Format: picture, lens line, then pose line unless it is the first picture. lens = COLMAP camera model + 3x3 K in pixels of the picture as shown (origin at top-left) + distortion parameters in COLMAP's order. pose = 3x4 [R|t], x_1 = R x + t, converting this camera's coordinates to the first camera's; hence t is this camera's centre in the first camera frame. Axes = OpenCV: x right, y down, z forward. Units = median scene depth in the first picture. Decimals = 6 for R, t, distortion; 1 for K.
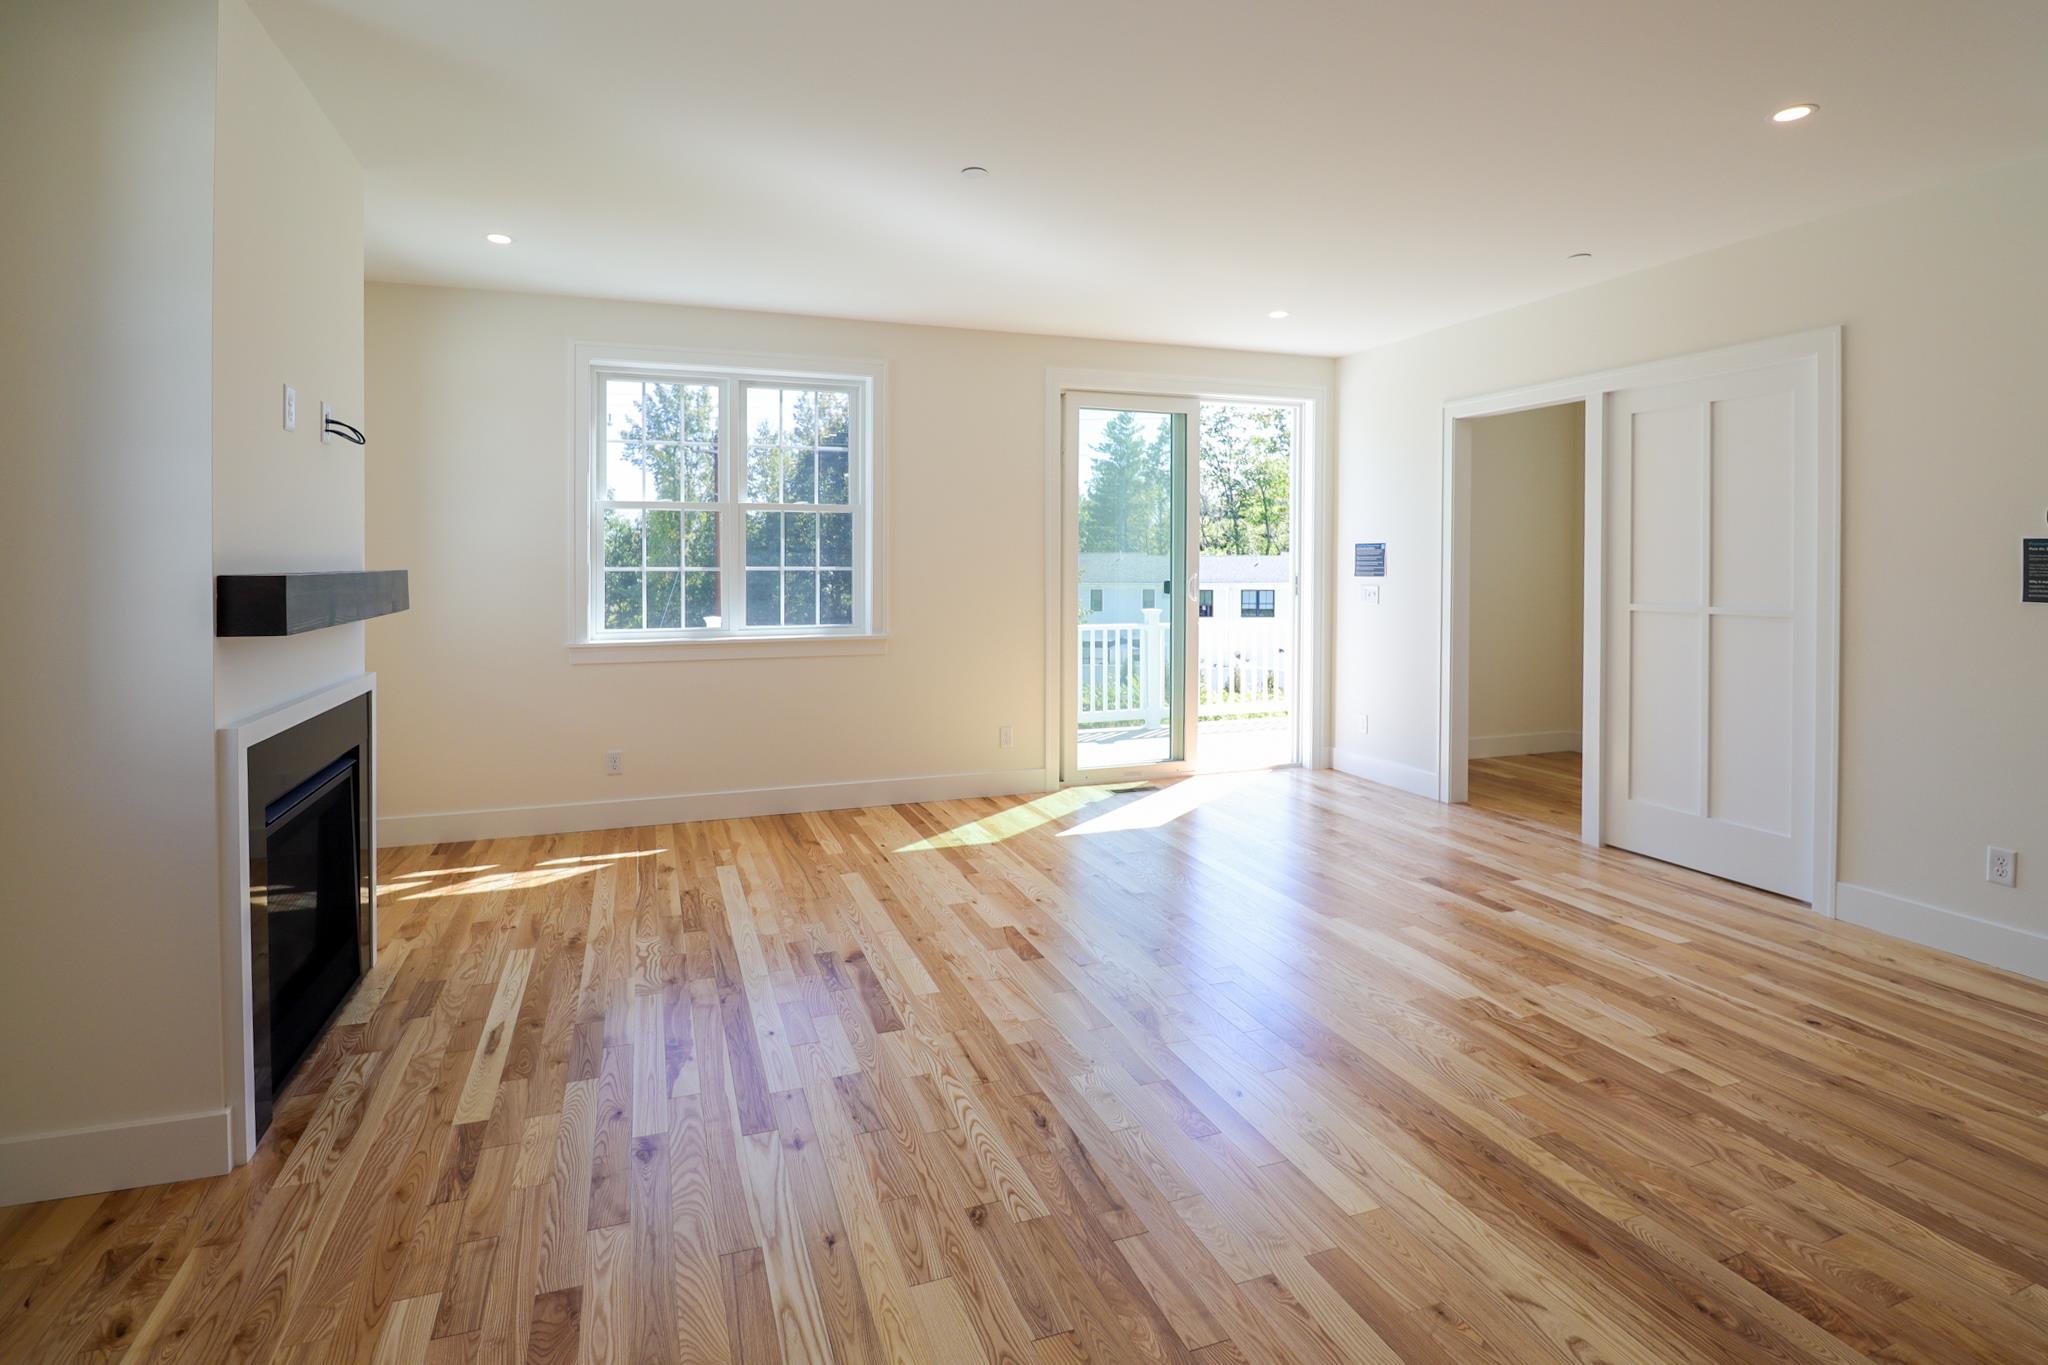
lens RADIAL K [[956.1, 0, 968.0], [0, 956.1, 571.6], [0, 0, 1]] dist [-0.024763, 0.000667]
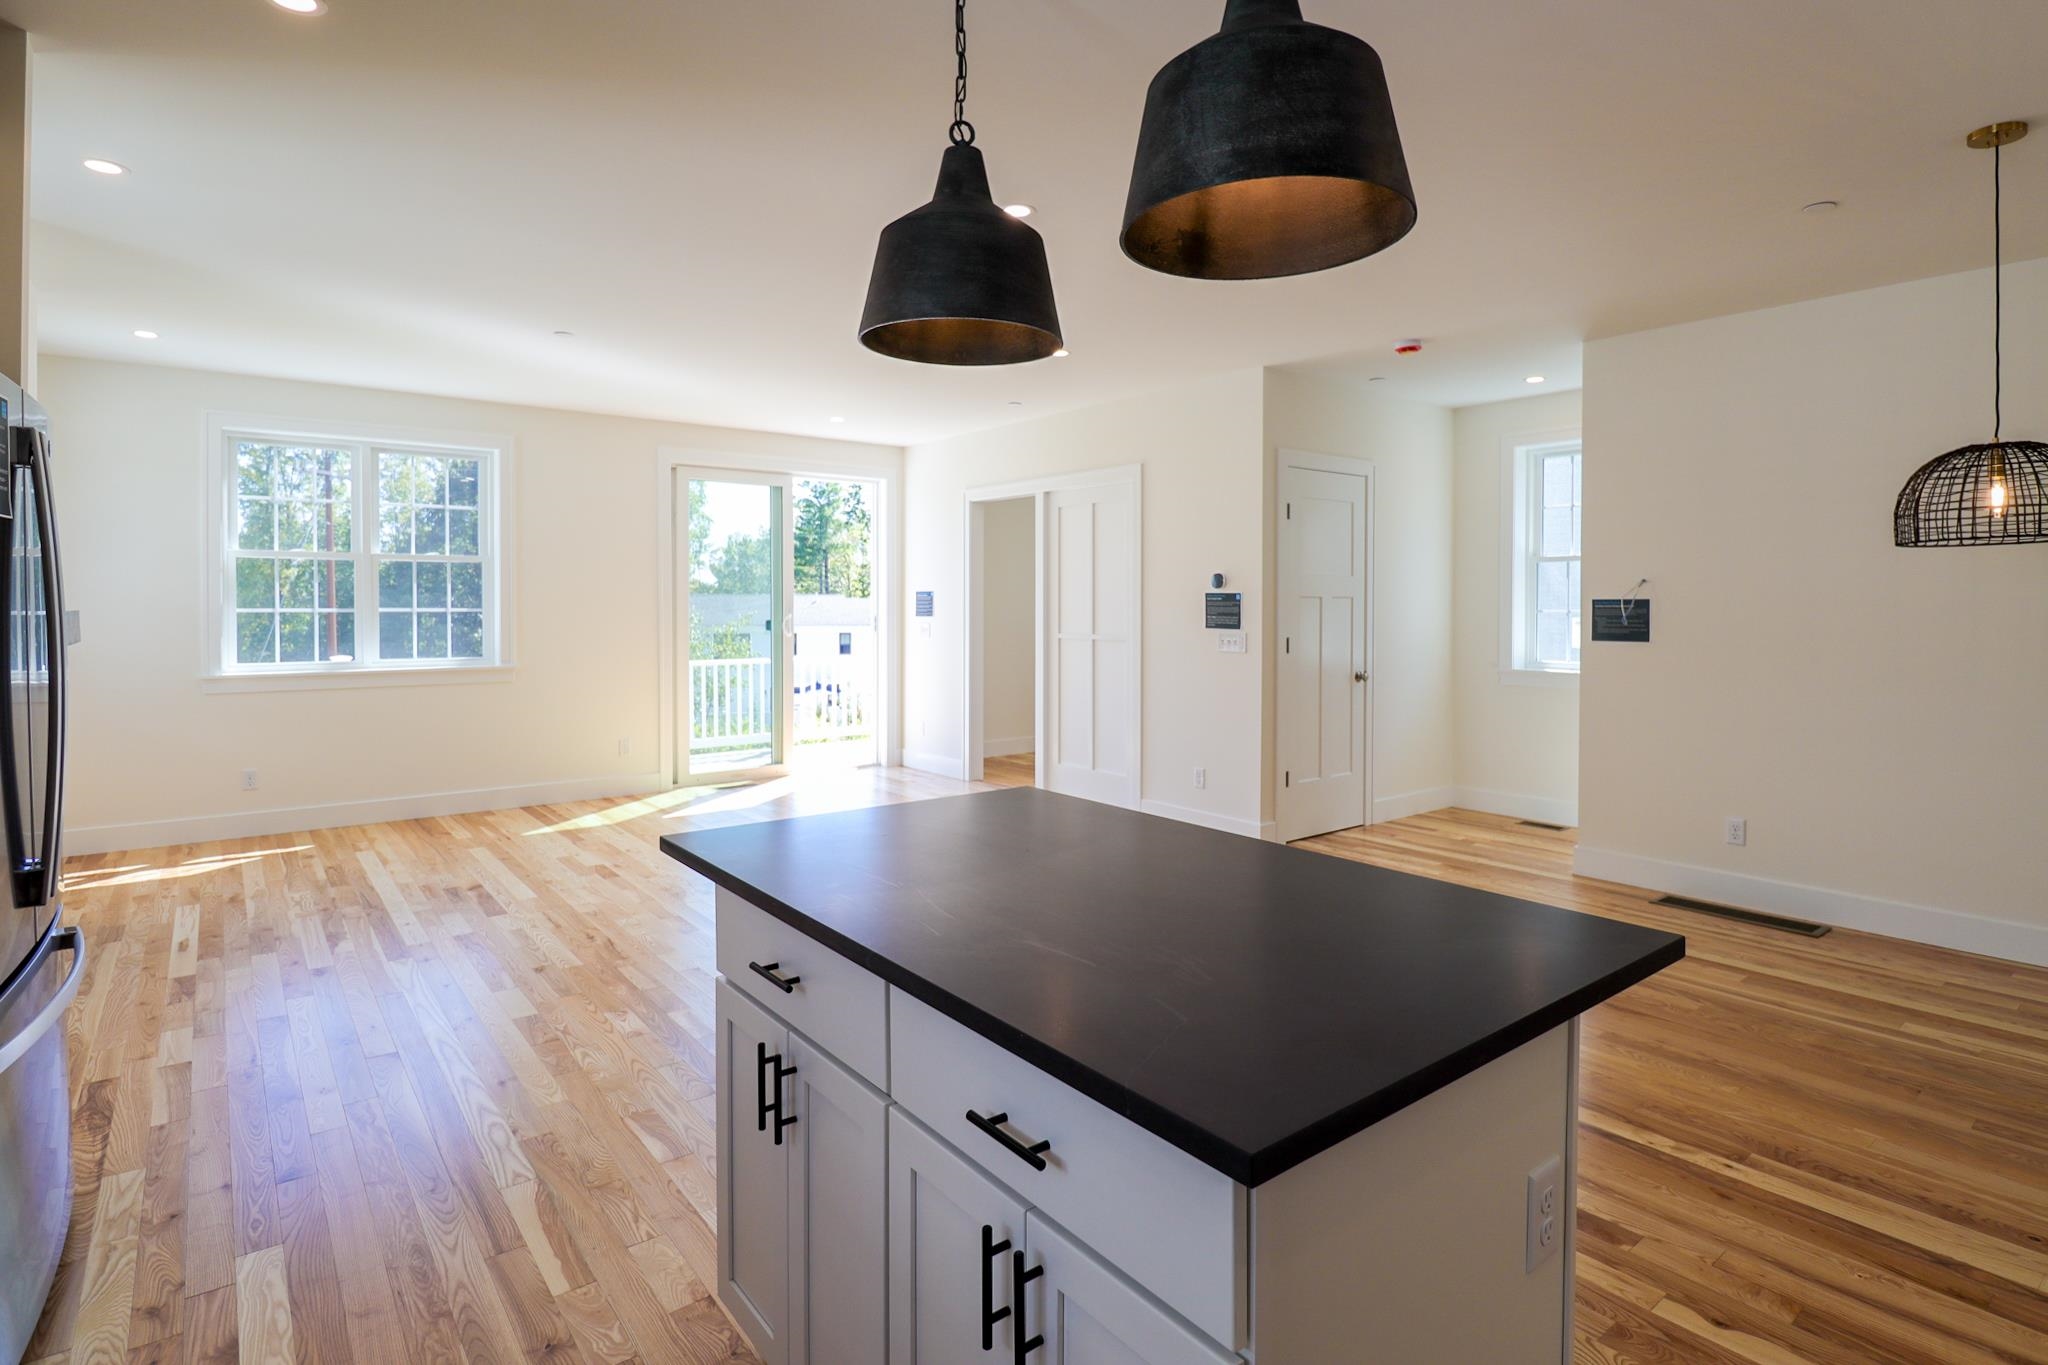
lens RADIAL K [[1016.8, 0, 1027.8], [0, 1016.8, 626.5], [0, 0, 1]] dist [-0.009144, -0.007857]
pose [[0.939103, -0.004778, 0.343603, 0.106030], [0.000642, 0.999926, 0.012148, 0.003333], [-0.343635, -0.011187, 0.939037, -0.529575]]
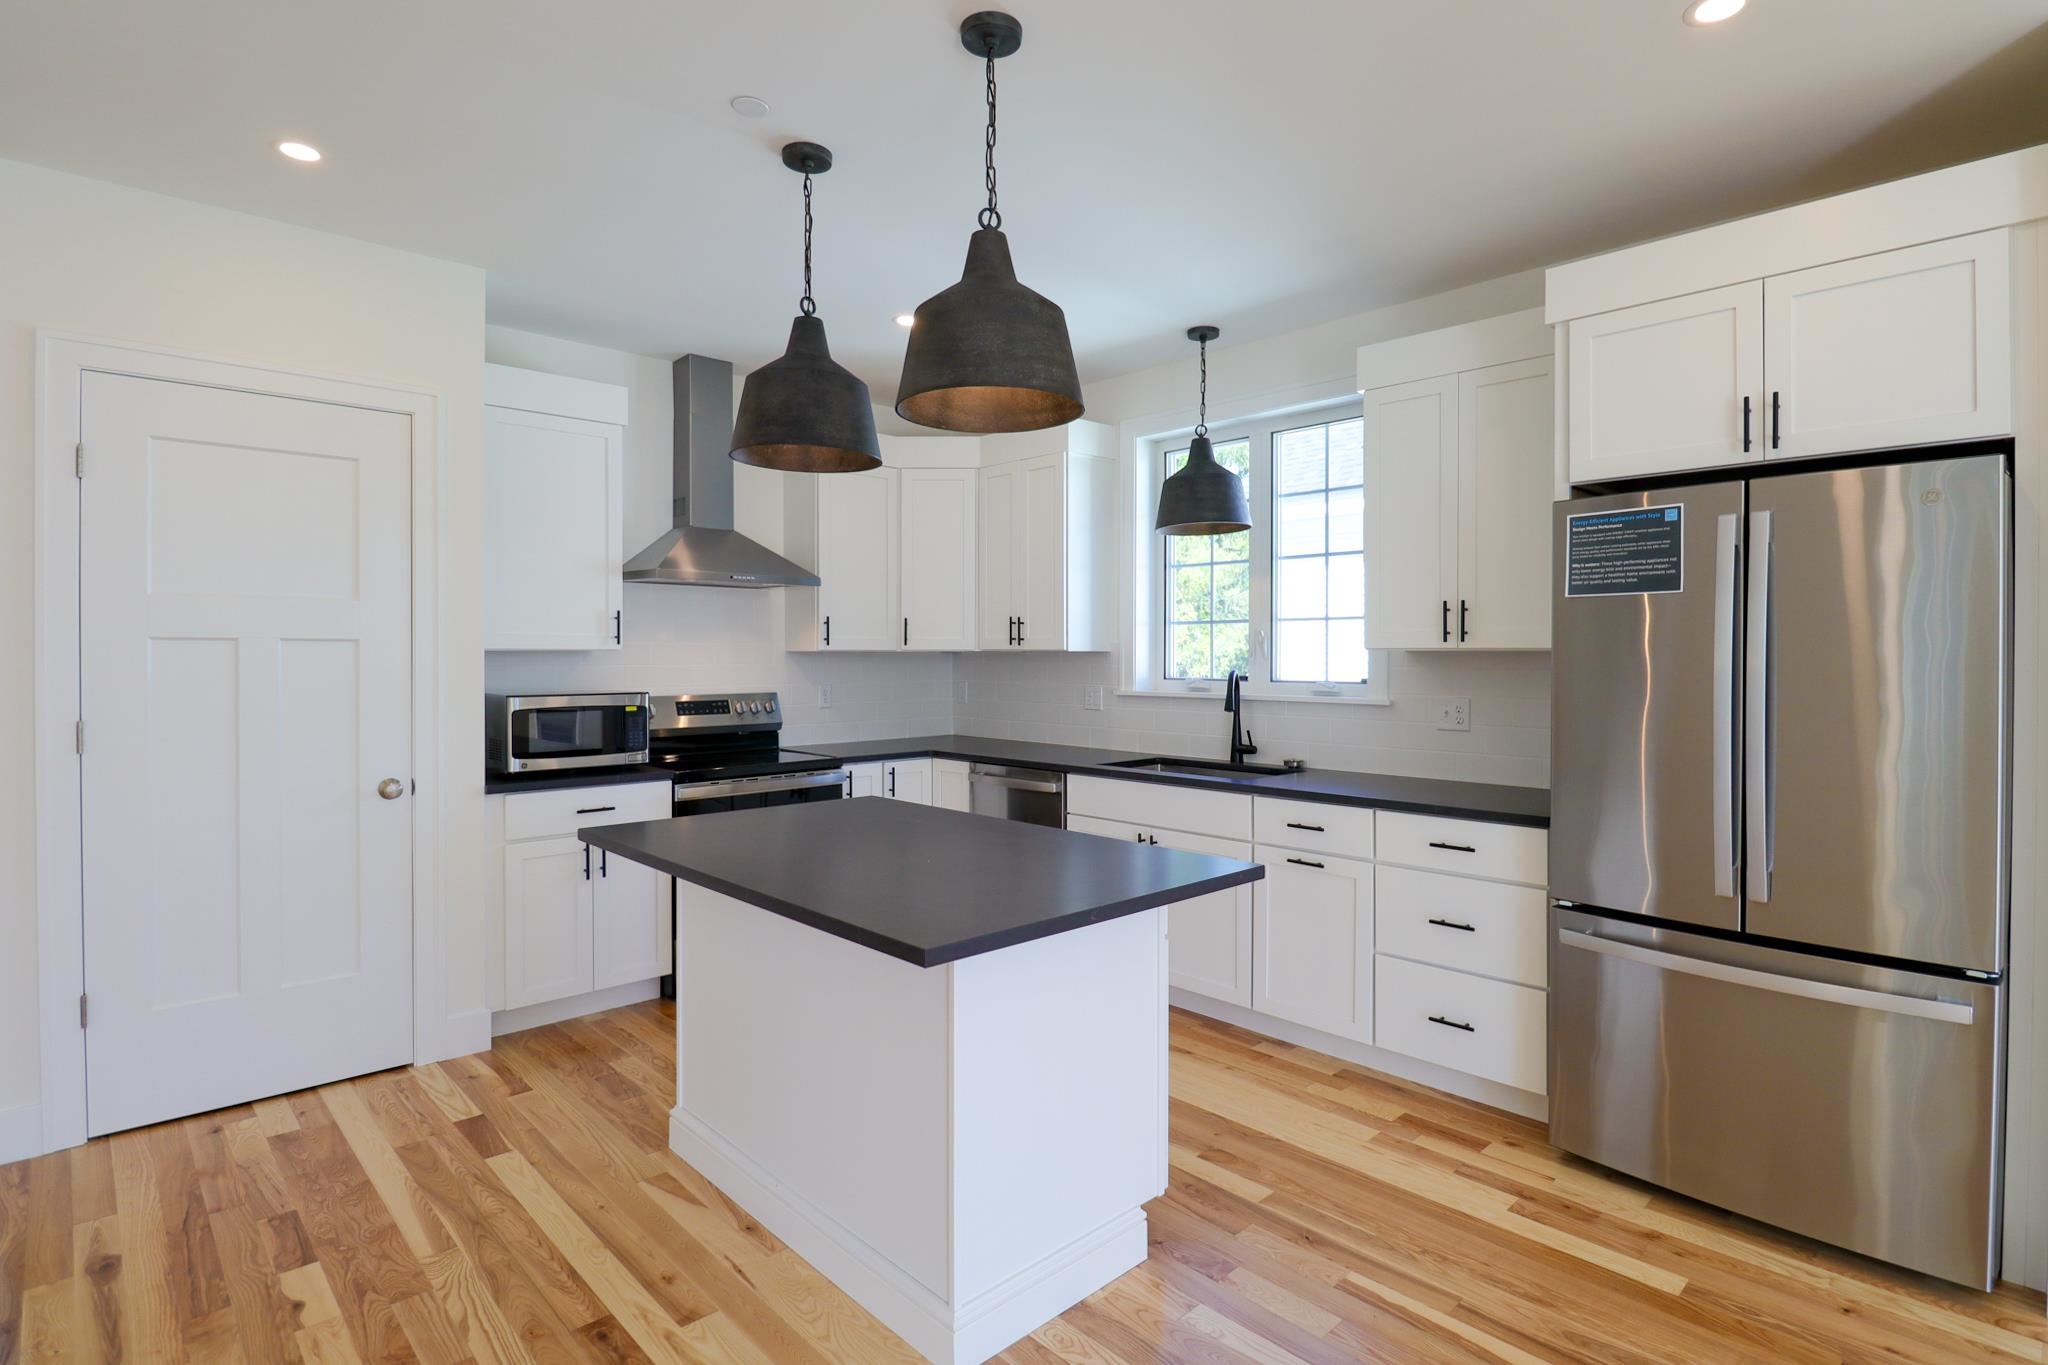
lens RADIAL K [[1016.8, 0, 1029.1], [0, 1016.8, 661.5], [0, 0, 1]] dist [-0.009144, -0.007857]
pose [[-0.904861, 0.001781, -0.425703, 0.440766], [-0.005414, 0.999862, 0.015691, -0.005711], [0.425673, 0.016503, -0.904727, 0.397040]]
